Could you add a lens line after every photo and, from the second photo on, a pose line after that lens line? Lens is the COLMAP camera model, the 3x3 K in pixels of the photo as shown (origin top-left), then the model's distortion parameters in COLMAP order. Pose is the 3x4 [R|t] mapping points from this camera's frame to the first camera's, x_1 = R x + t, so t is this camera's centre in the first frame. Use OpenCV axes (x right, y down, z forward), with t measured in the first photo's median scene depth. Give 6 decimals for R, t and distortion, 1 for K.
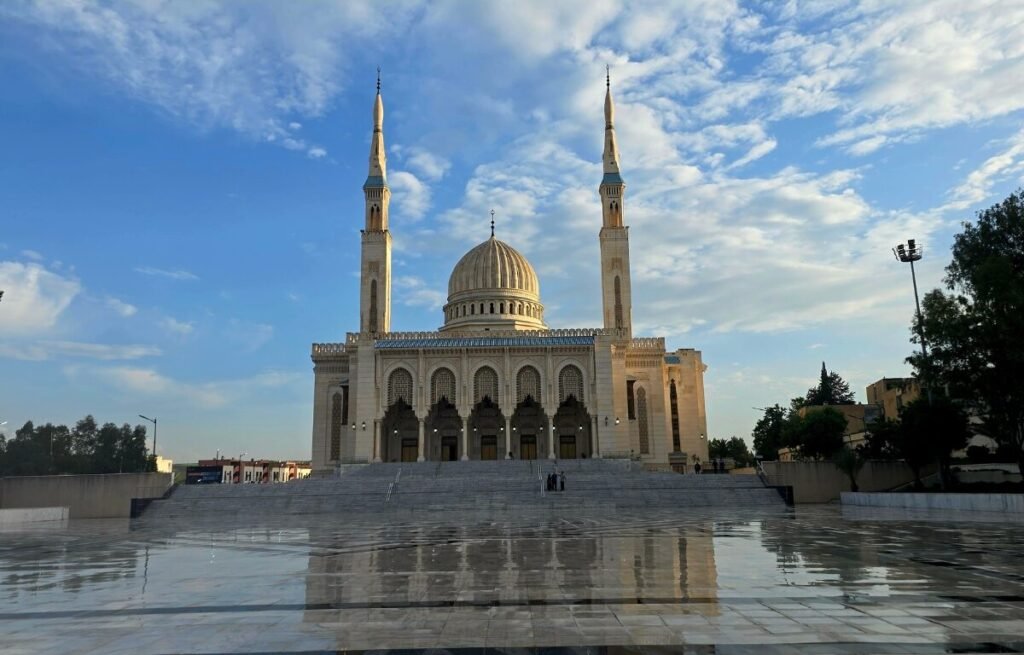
lens RADIAL K [[700.2, 0, 512.0], [0, 700.2, 327.5], [0, 0, 1]] dist [-0.001588, 0.000072]
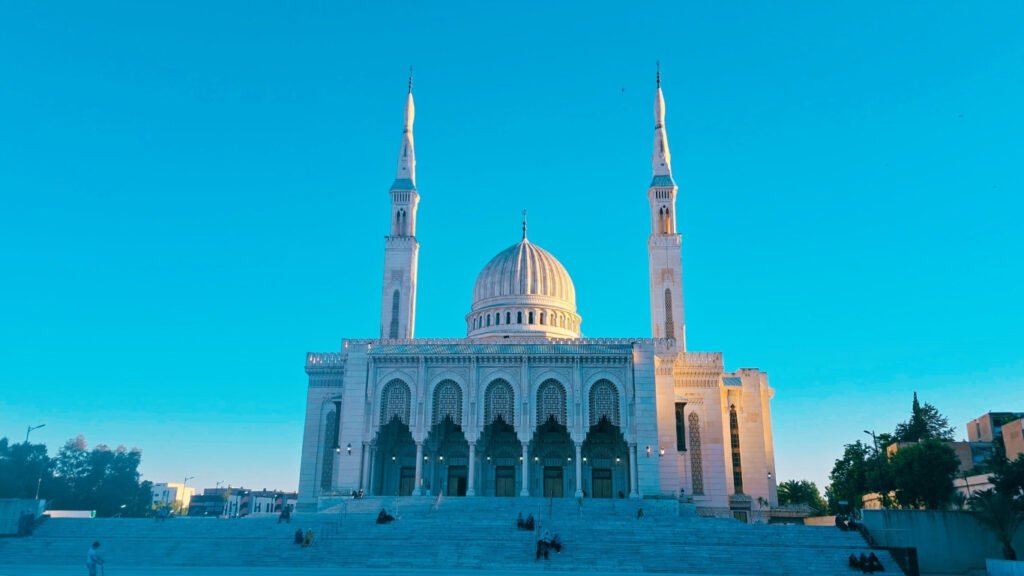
lens RADIAL K [[754.4, 0, 512.0], [0, 754.4, 288.0], [0, 0, 1]] dist [0.006342, -0.005538]
pose [[0.998102, 0.013633, -0.060063, 0.024589], [-0.018664, 0.996291, -0.084001, 0.019970], [0.058695, 0.084963, 0.994654, 0.100715]]
